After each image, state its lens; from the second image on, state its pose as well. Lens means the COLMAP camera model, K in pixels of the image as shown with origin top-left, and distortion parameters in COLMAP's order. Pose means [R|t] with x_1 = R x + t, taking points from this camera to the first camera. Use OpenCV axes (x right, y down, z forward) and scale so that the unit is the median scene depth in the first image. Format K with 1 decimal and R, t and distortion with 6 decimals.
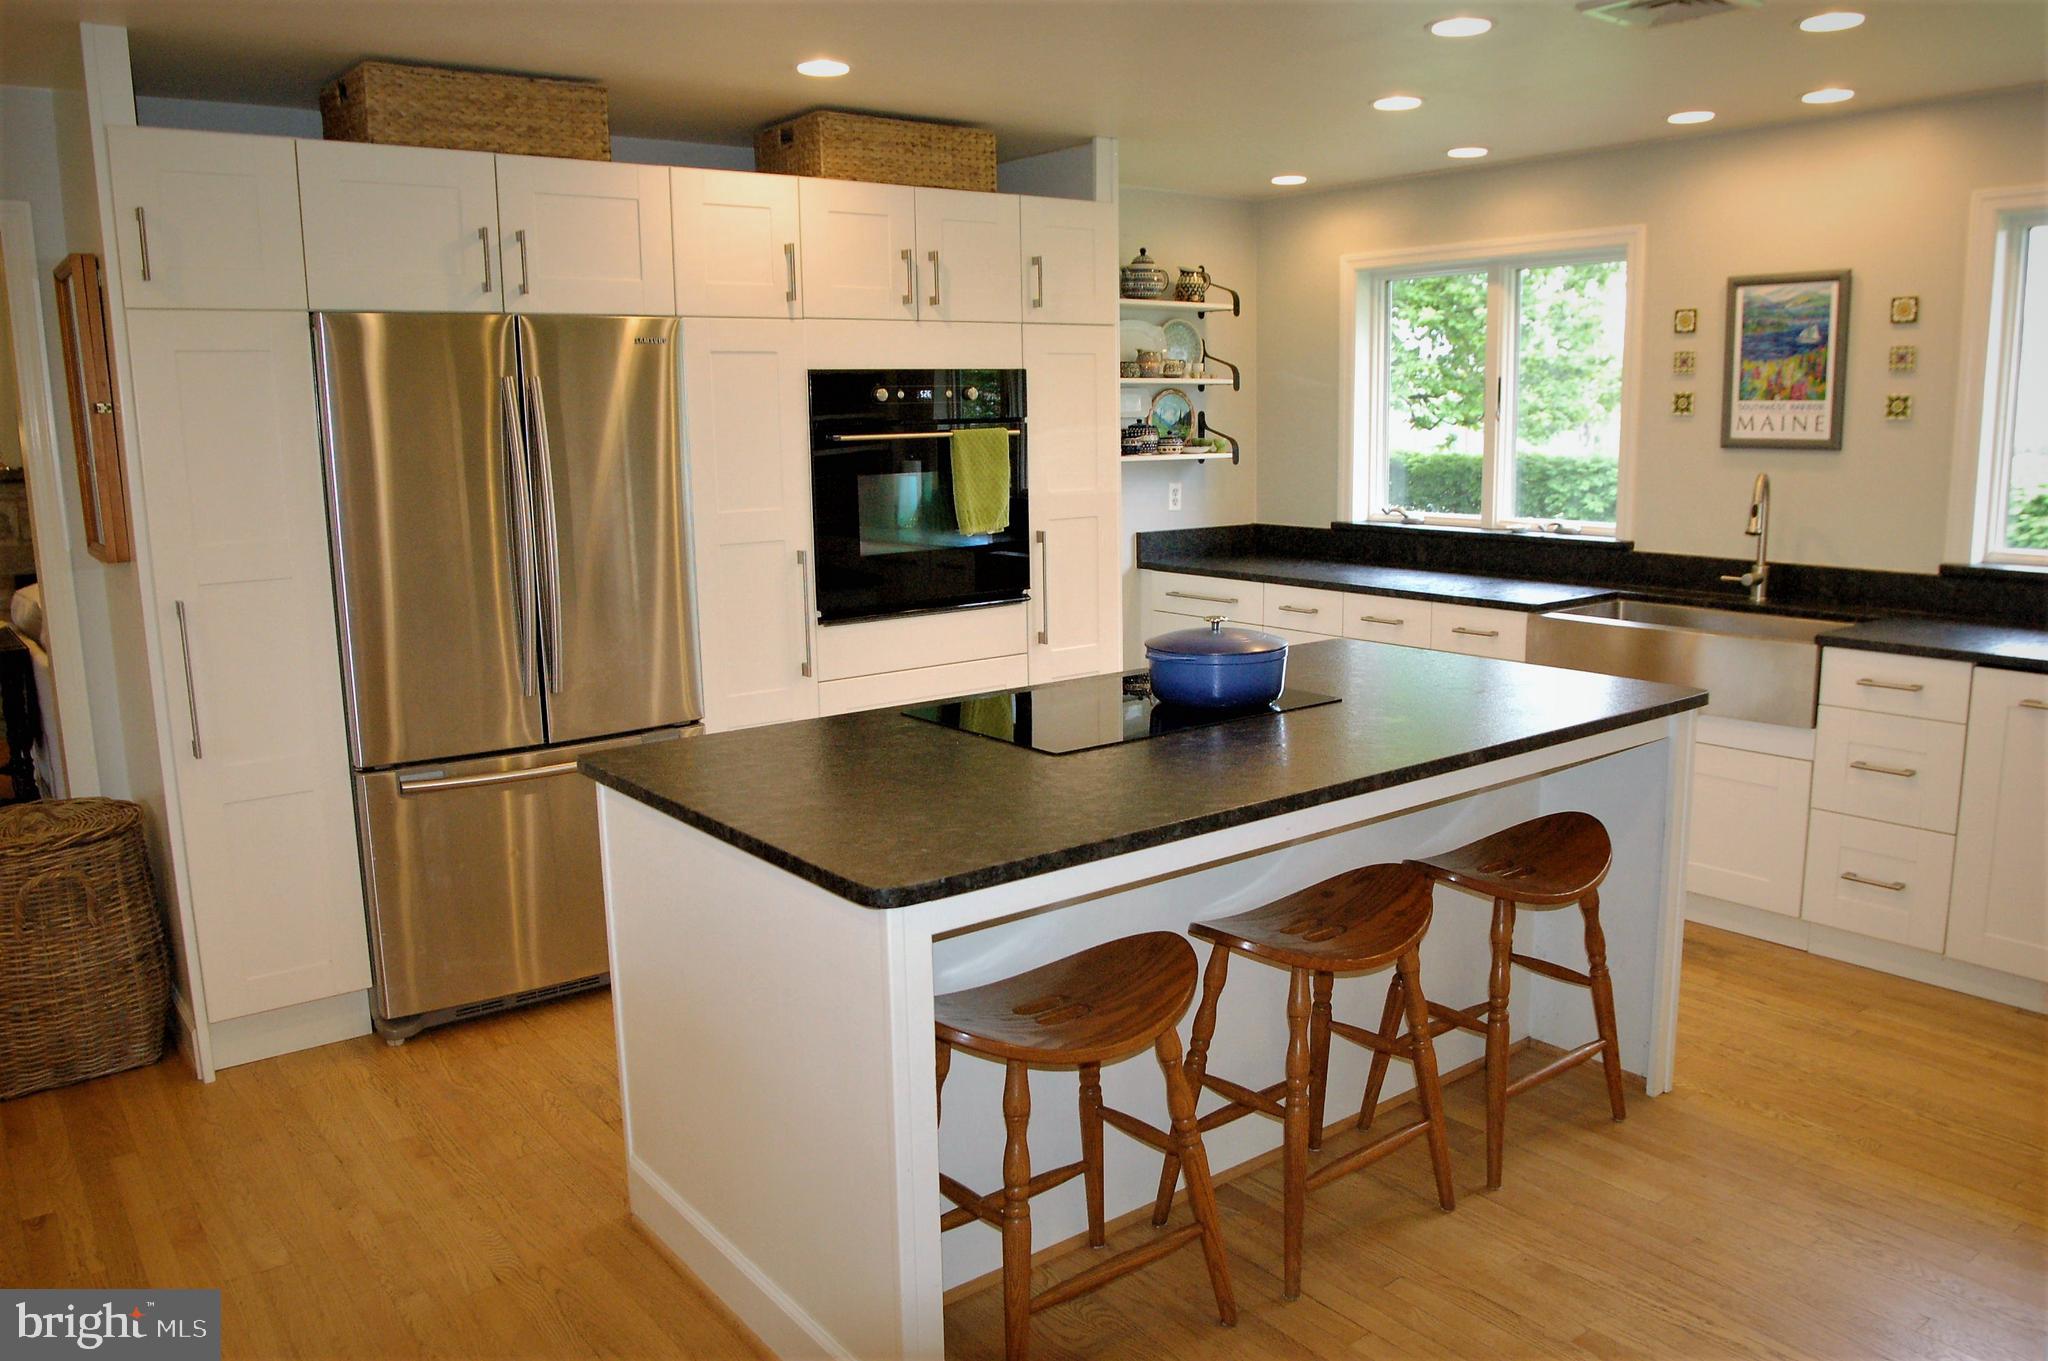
lens RADIAL K [[1518.1, 0, 1023.7], [0, 1518.1, 690.3], [0, 0, 1]] dist [-0.097534, 0.050323]
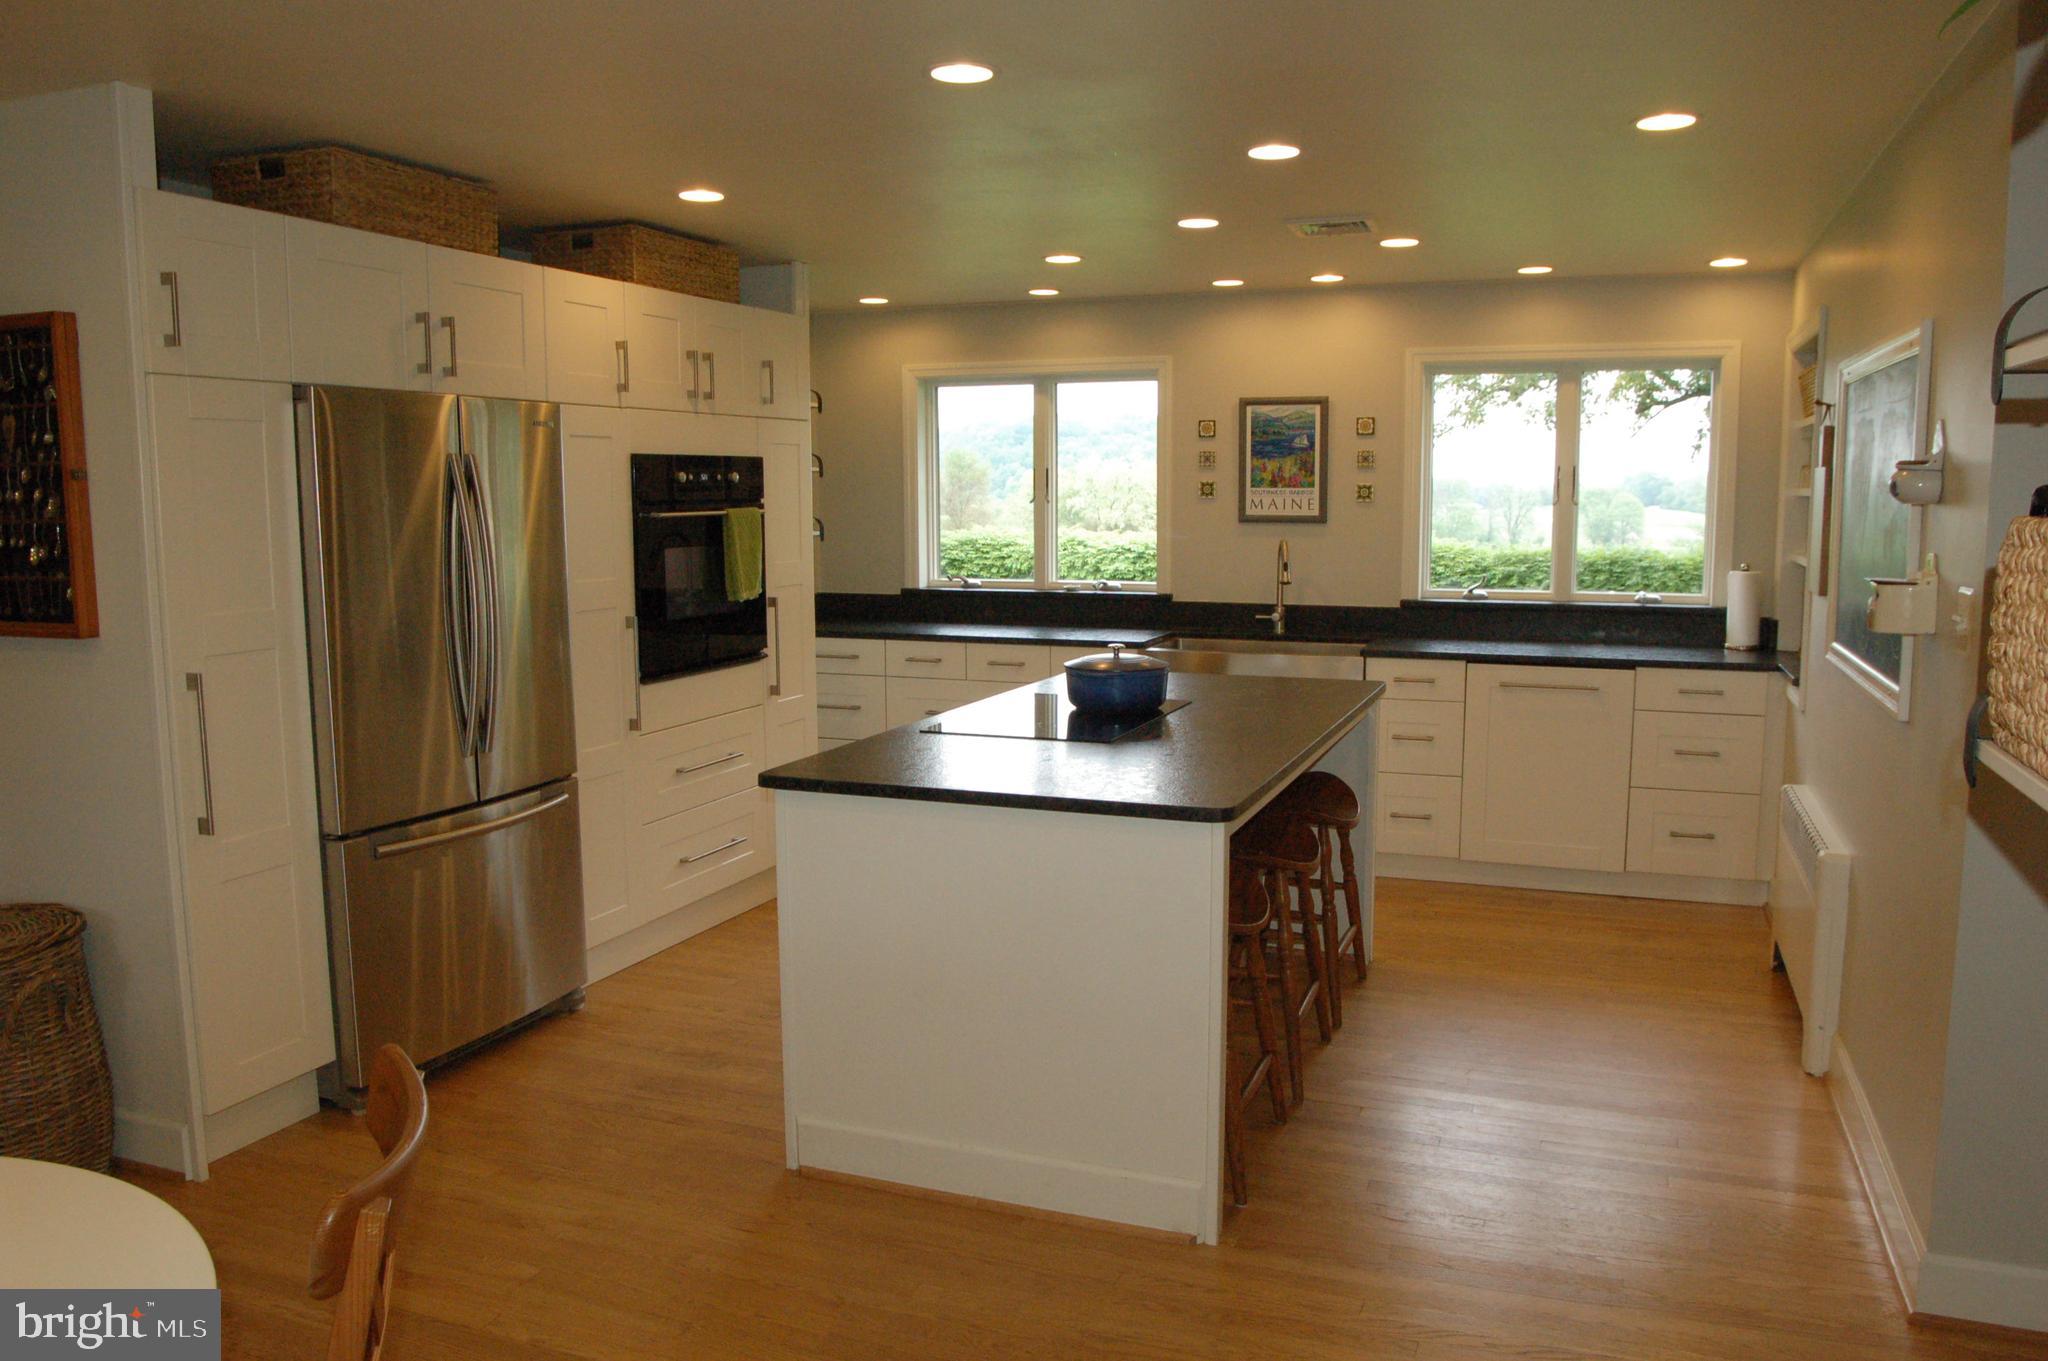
lens RADIAL K [[1518.1, 0, 1016.3], [0, 1518.1, 697.8], [0, 0, 1]] dist [-0.097534, 0.050323]
pose [[0.859602, -0.056682, 0.507810, -0.442215], [0.082597, 0.996172, -0.028623, 0.020474], [-0.504244, 0.066548, 0.860993, -0.080680]]
